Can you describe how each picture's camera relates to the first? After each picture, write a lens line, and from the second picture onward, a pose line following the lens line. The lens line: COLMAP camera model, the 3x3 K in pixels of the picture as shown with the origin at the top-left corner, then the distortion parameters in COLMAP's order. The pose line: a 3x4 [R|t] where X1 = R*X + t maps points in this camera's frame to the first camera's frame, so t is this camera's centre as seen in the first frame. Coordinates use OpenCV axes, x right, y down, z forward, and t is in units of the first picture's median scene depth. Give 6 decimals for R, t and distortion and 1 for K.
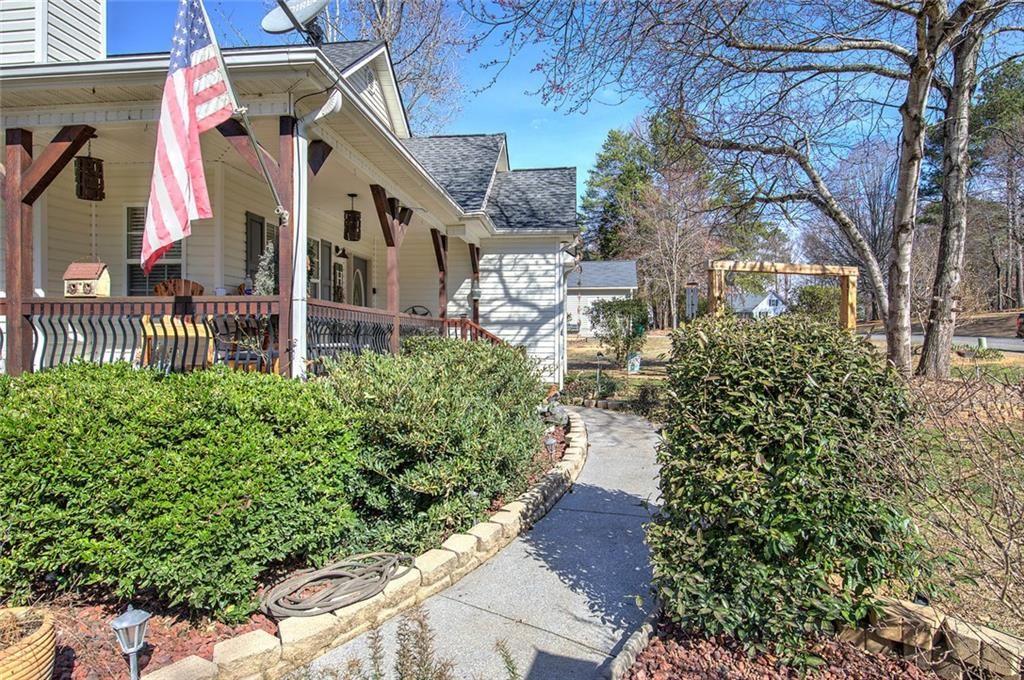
lens RADIAL K [[562.8, 0, 510.4], [0, 562.8, 340.0], [0, 0, 1]] dist [0.020880, -0.000343]
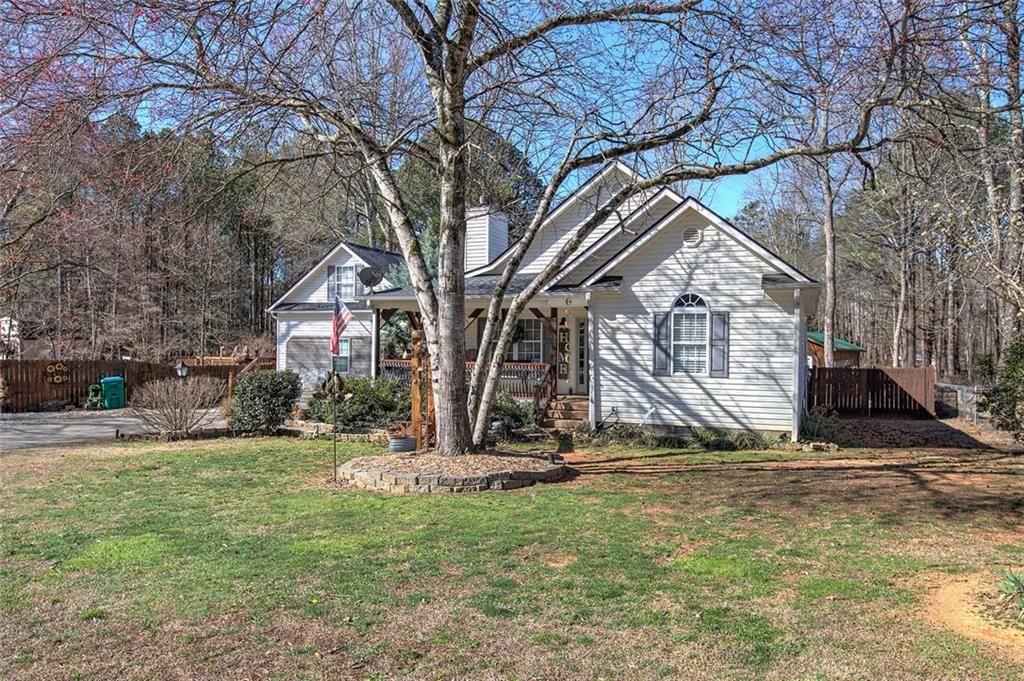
lens RADIAL K [[762.0, 0, 514.4], [0, 762.0, 340.5], [0, 0, 1]] dist [0.007582, -0.005220]
pose [[-0.256021, -0.004769, -0.966659, 1.605666], [-0.016581, 0.999862, -0.000541, -0.083802], [0.966529, 0.015890, -0.256065, 1.237446]]
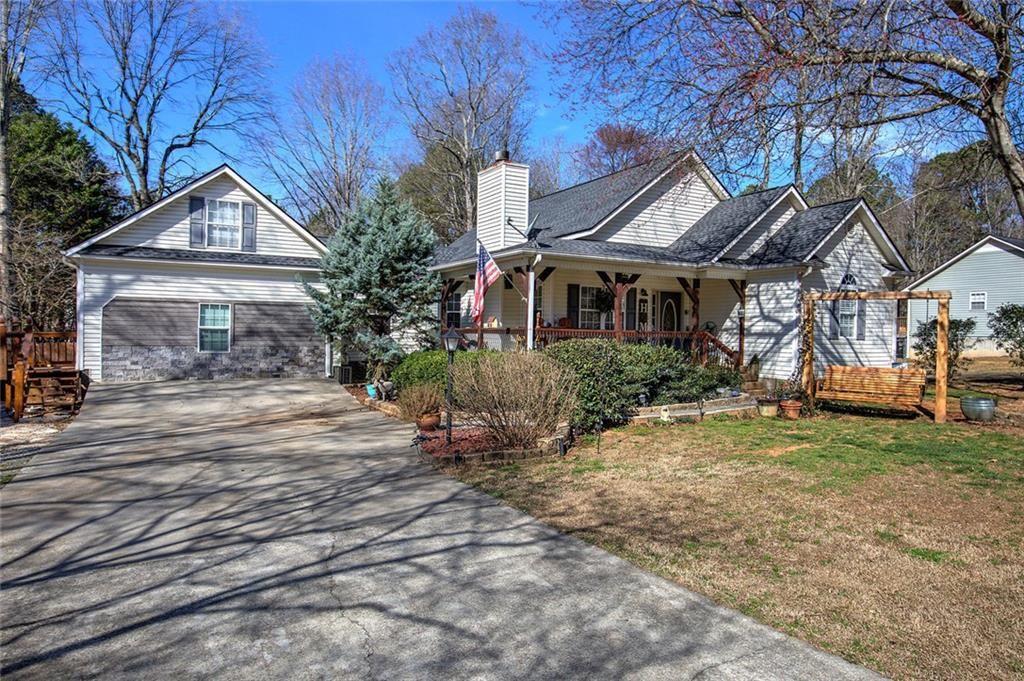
lens RADIAL K [[636.2, 0, 518.4], [0, 636.2, 348.9], [0, 0, 1]] dist [0.015063, -0.006331]
pose [[0.595439, 0.026287, -0.802970, 0.880719], [-0.017701, 0.999651, 0.019600, -0.014543], [0.803205, 0.002543, 0.595697, -0.385001]]
